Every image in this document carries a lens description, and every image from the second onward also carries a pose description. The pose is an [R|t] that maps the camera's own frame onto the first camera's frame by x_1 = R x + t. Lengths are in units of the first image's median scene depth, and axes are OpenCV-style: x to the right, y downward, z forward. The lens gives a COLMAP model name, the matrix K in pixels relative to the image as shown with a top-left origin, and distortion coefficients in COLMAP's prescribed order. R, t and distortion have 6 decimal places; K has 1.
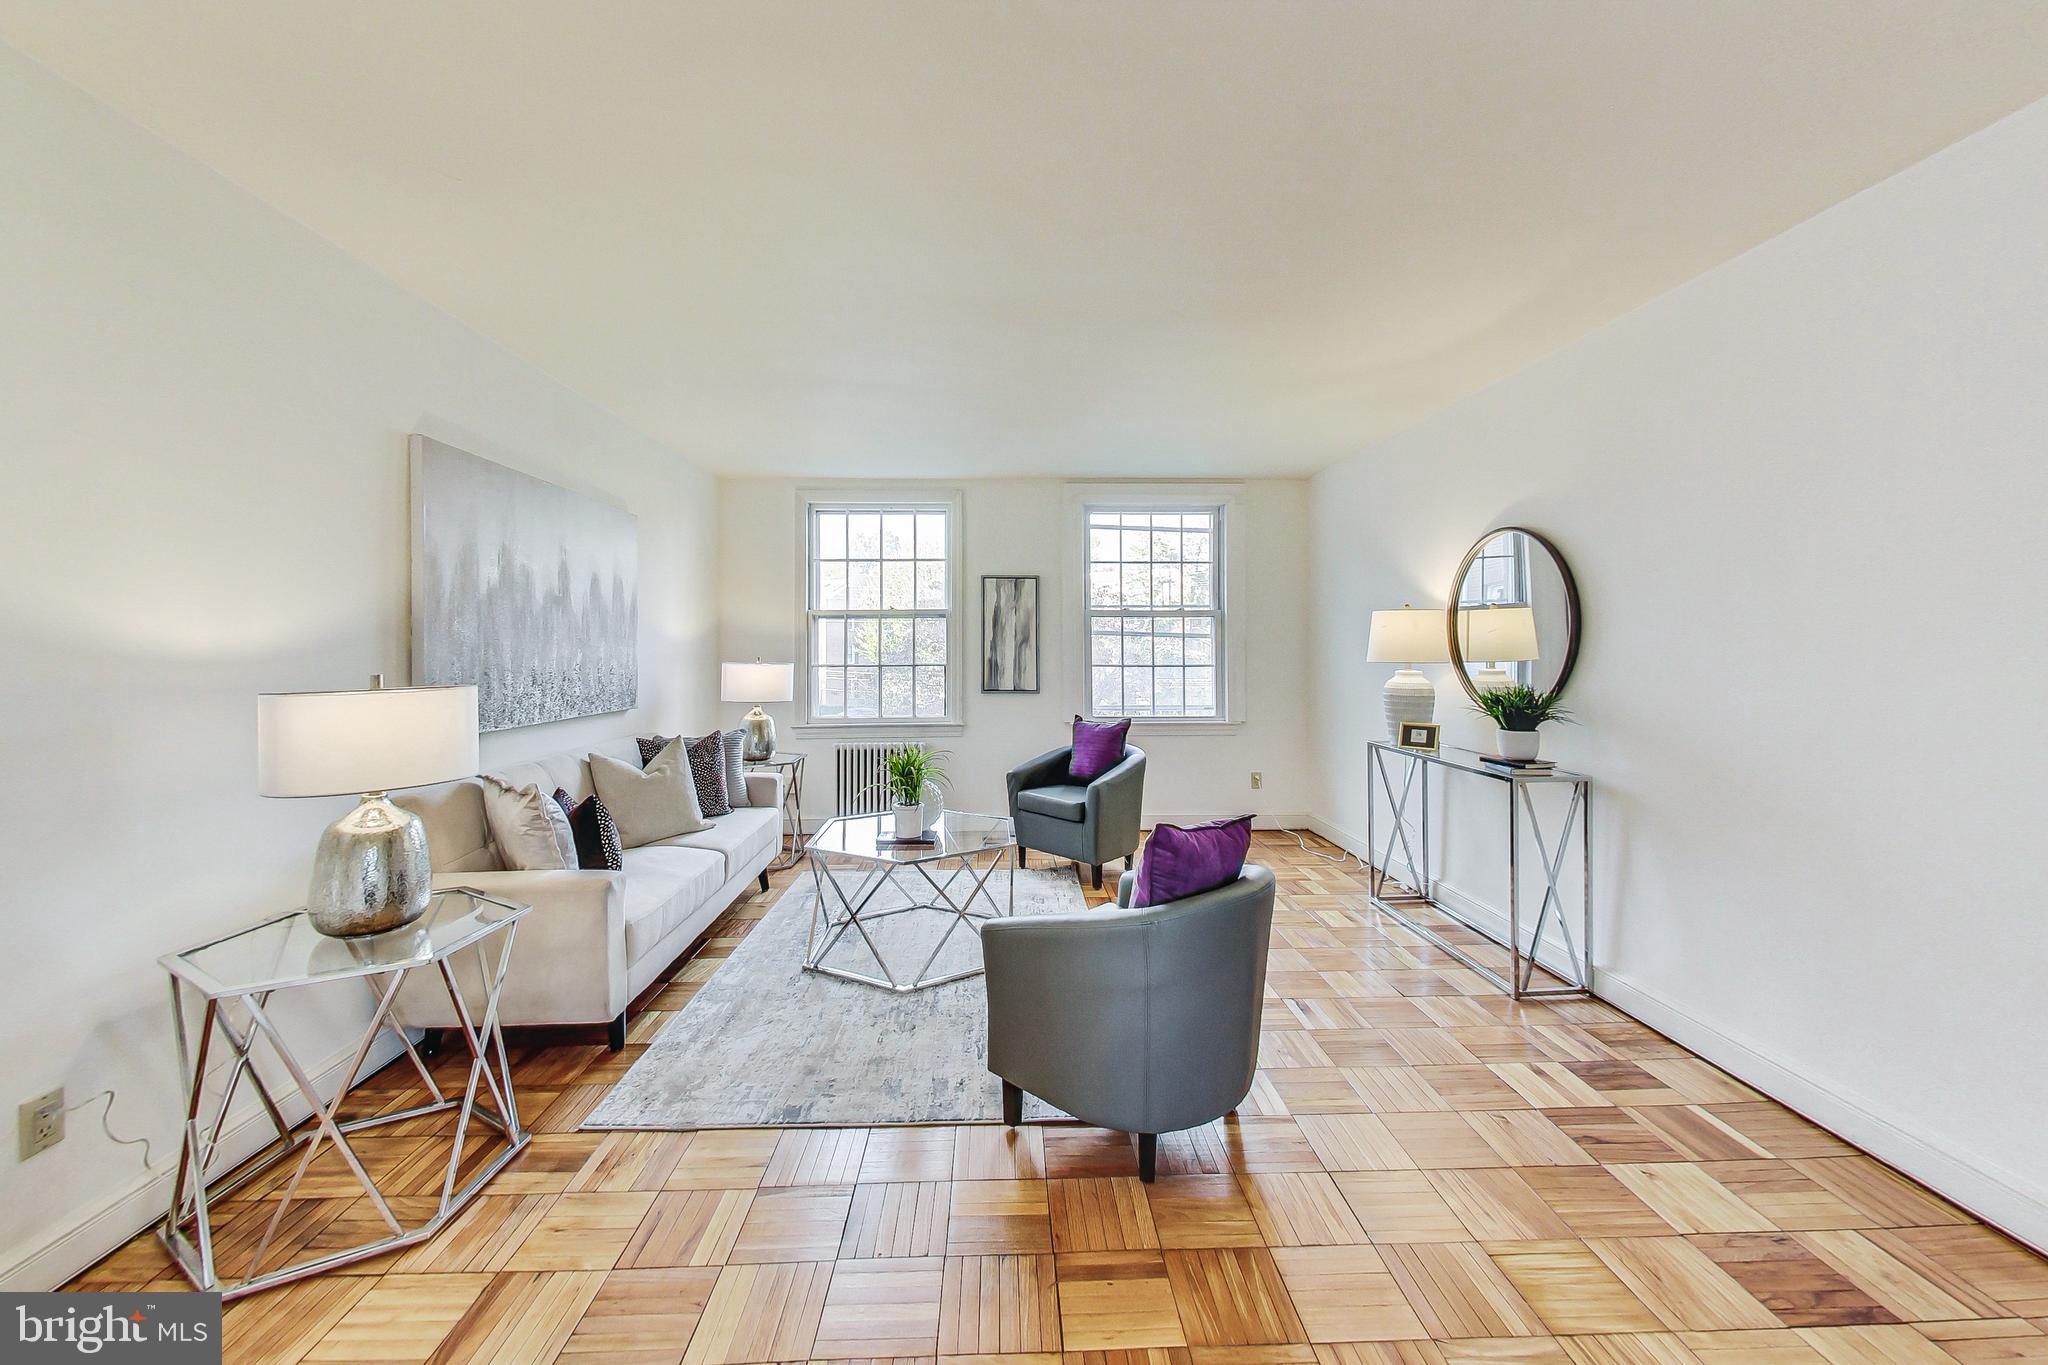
lens RADIAL K [[764.0, 0, 1022.9], [0, 764.0, 643.4], [0, 0, 1]] dist [-0.000030, -0.000098]
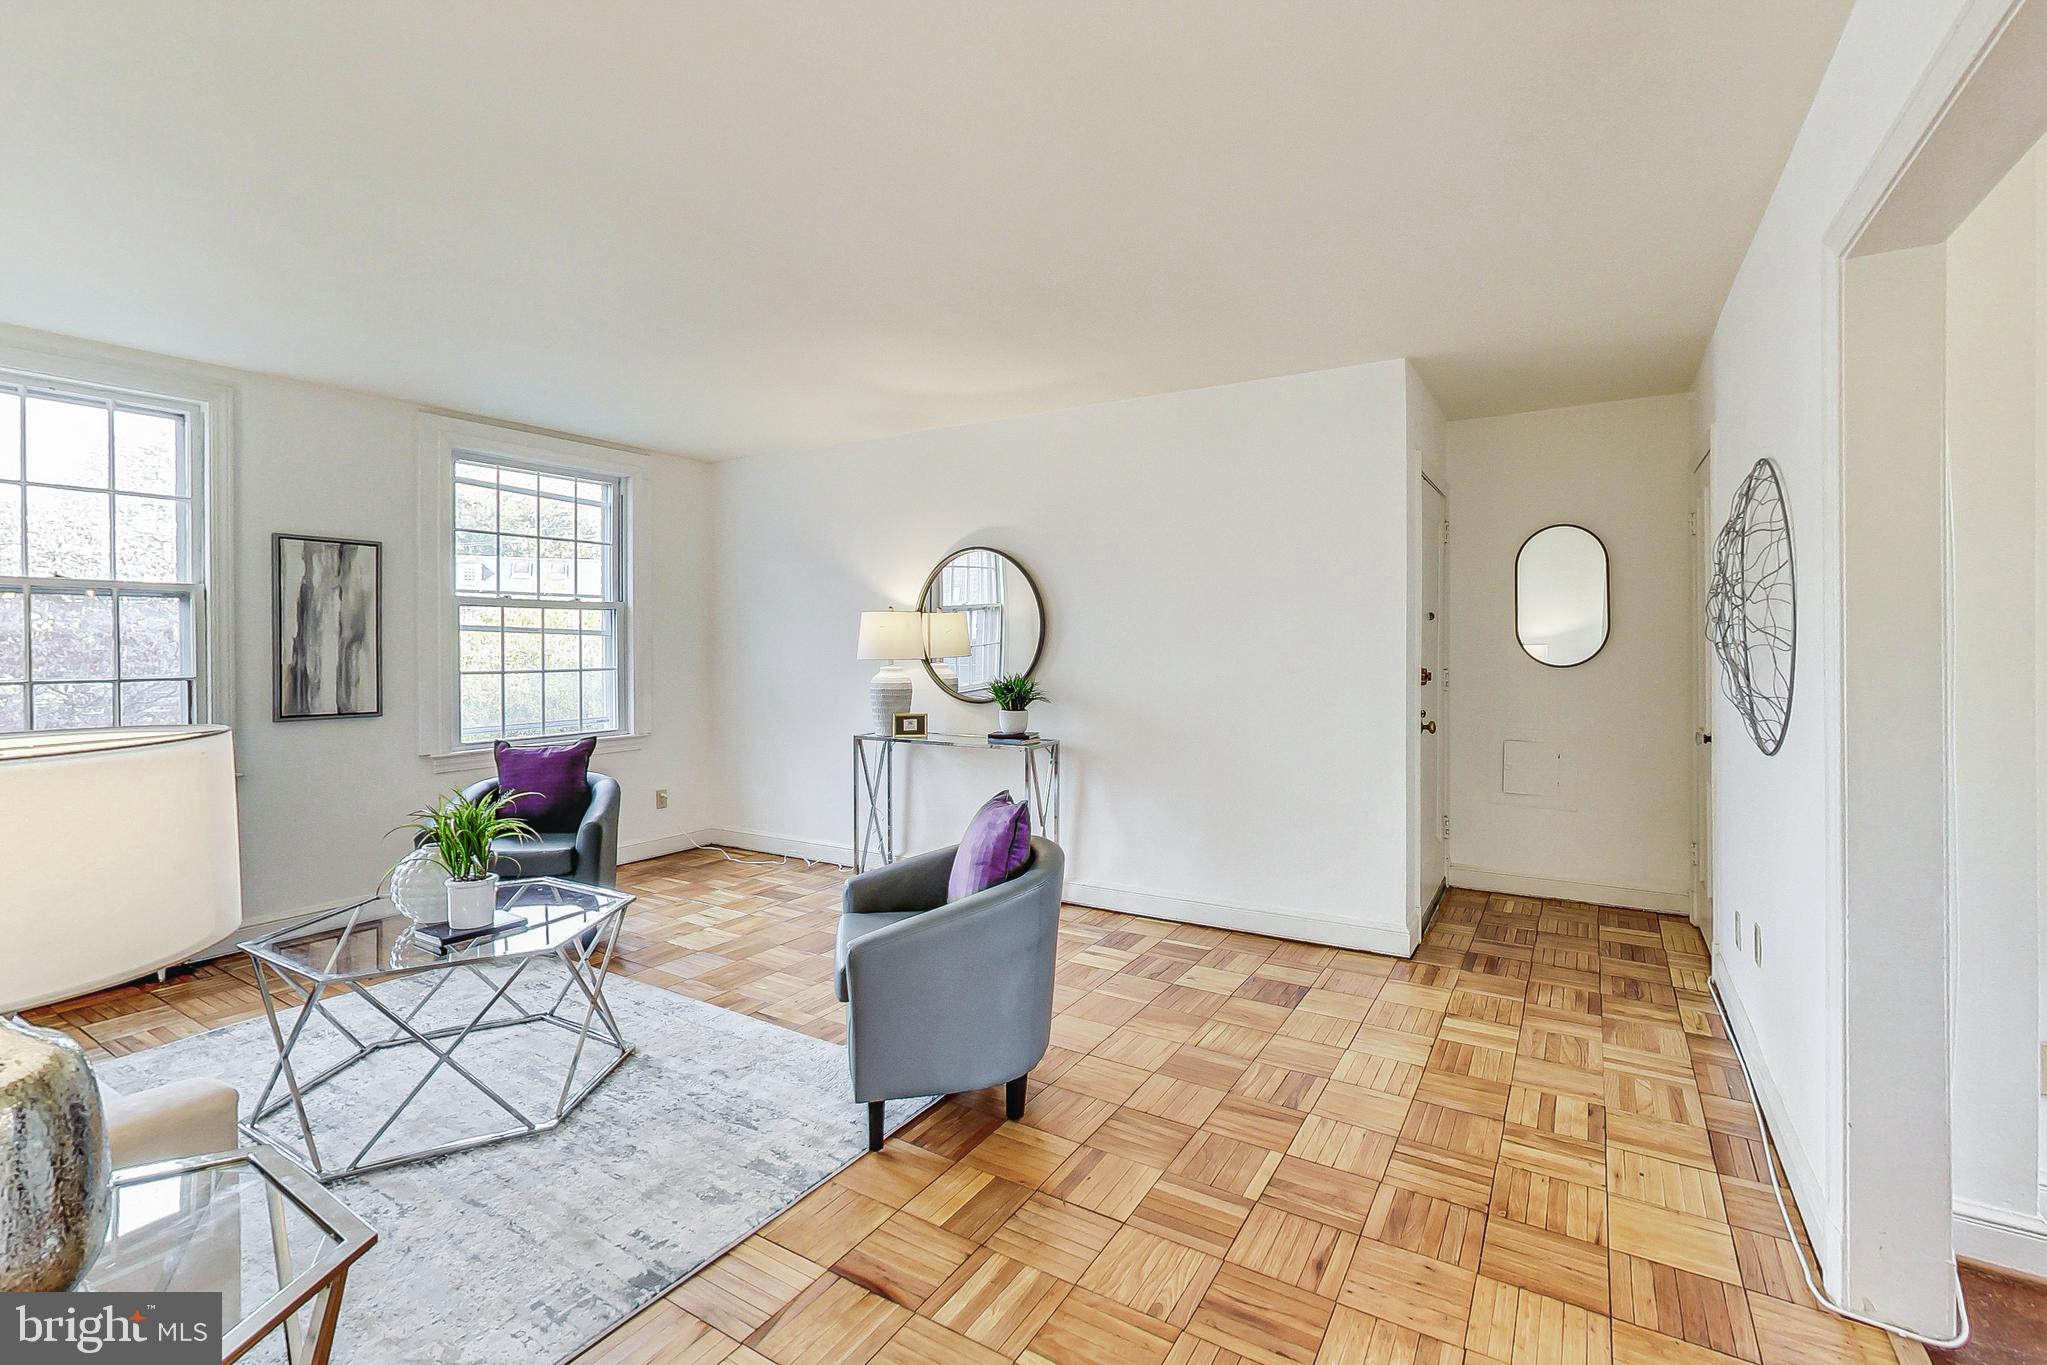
lens RADIAL K [[893.5, 0, 1024.3], [0, 893.5, 647.2], [0, 0, 1]] dist [0.000435, -0.000005]
pose [[0.565508, -0.005165, 0.824727, -0.309860], [0.000997, 0.999984, 0.005579, 0.000475], [-0.824742, -0.002333, 0.565504, 0.084055]]
